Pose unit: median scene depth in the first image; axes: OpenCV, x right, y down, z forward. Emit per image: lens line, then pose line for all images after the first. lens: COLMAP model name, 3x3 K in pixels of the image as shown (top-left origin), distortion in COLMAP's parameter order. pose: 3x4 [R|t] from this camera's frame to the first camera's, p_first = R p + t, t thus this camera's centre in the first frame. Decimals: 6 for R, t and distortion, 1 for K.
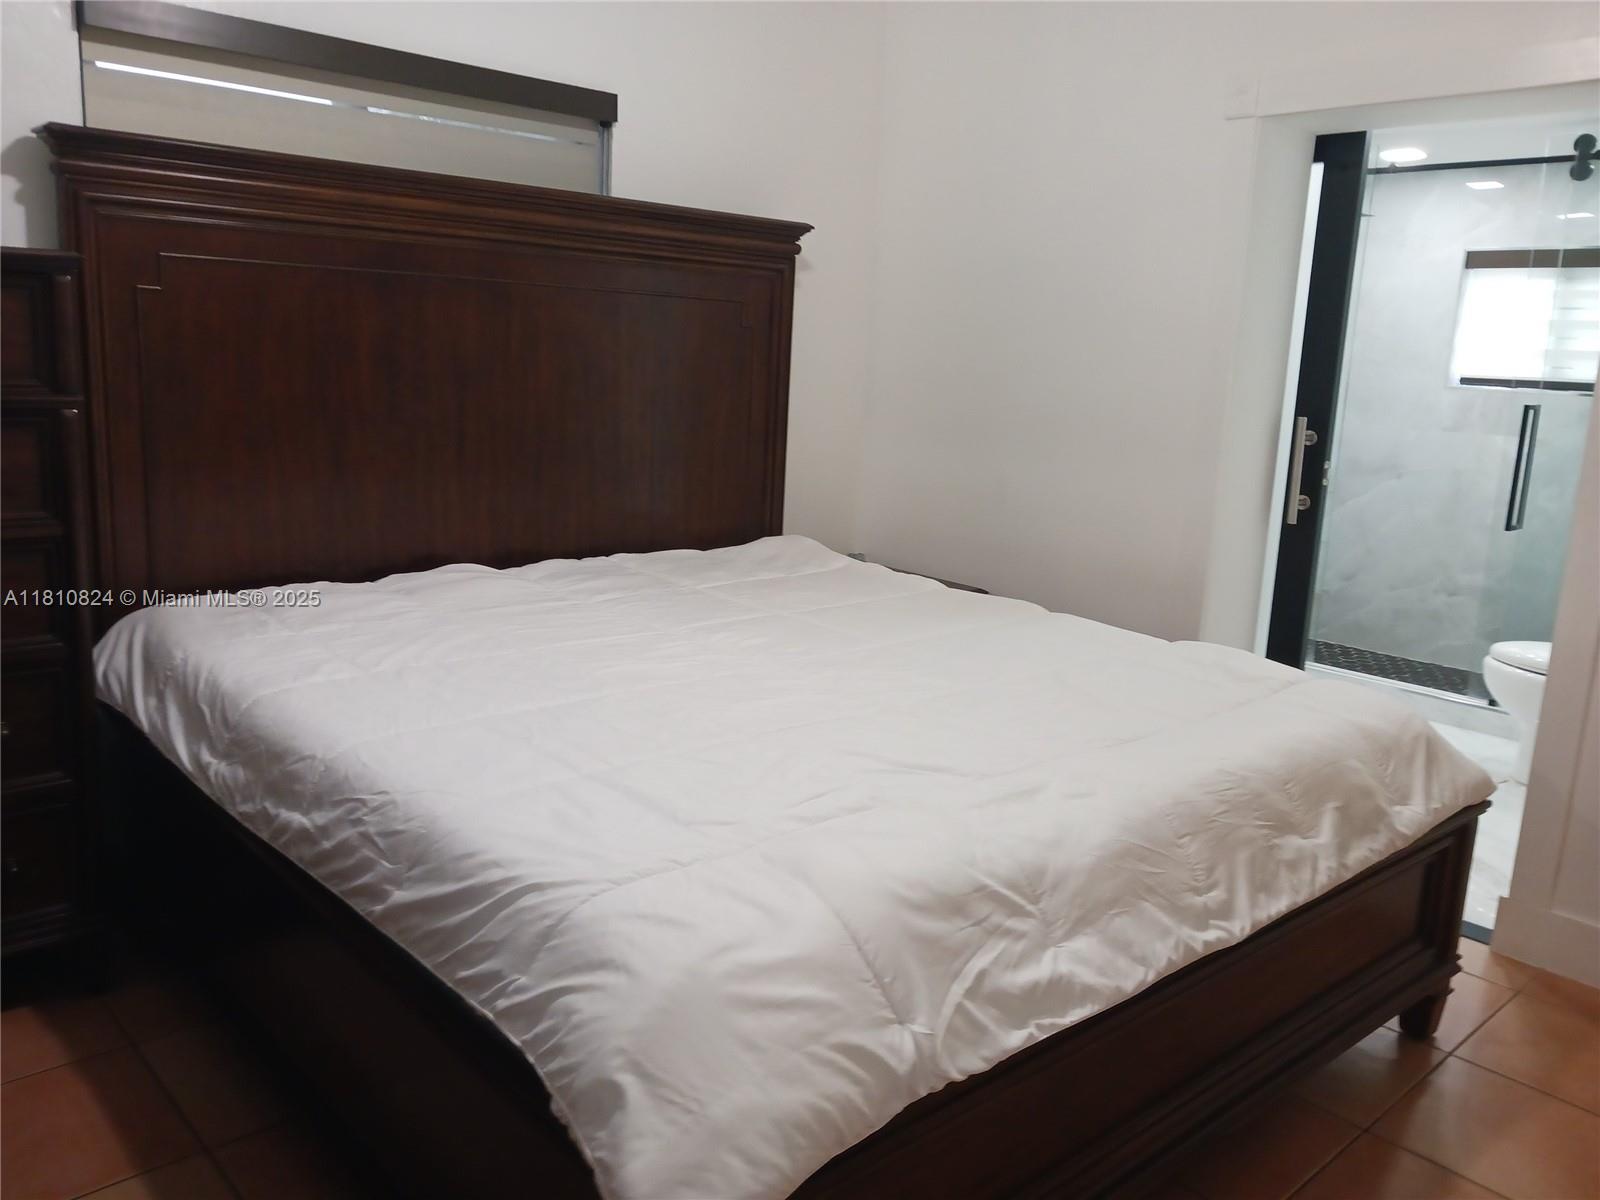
lens RADIAL K [[1232.3, 0, 790.9], [0, 1232.3, 590.9], [0, 0, 1]] dist [0.033733, -0.043433]
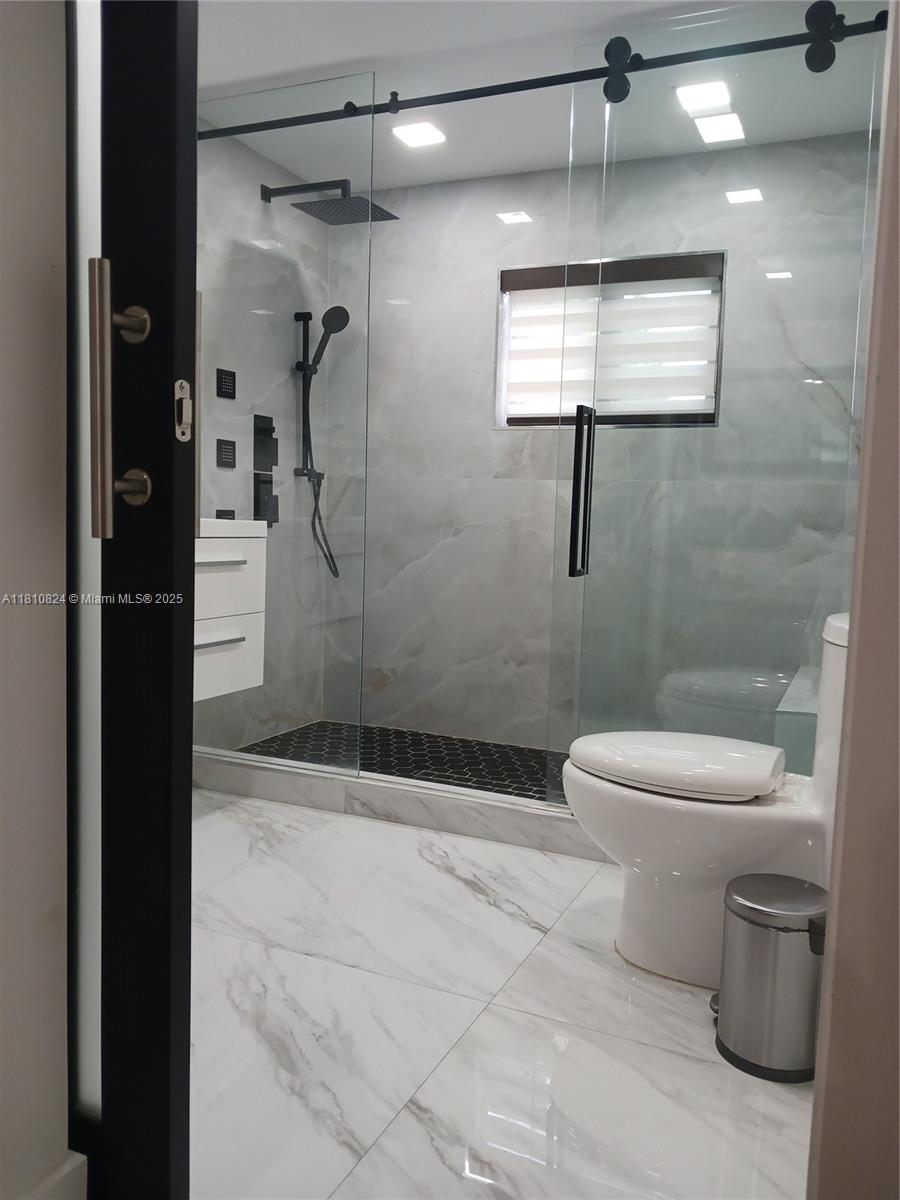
lens RADIAL K [[924.2, 0, 450.0], [0, 924.2, 600.0], [0, 0, 1]] dist [0.033733, -0.043433]
pose [[0.918554, -0.050804, 0.392016, 0.632671], [0.082900, 0.994411, -0.065375, -0.008782], [-0.386504, 0.092549, 0.917632, 1.127911]]
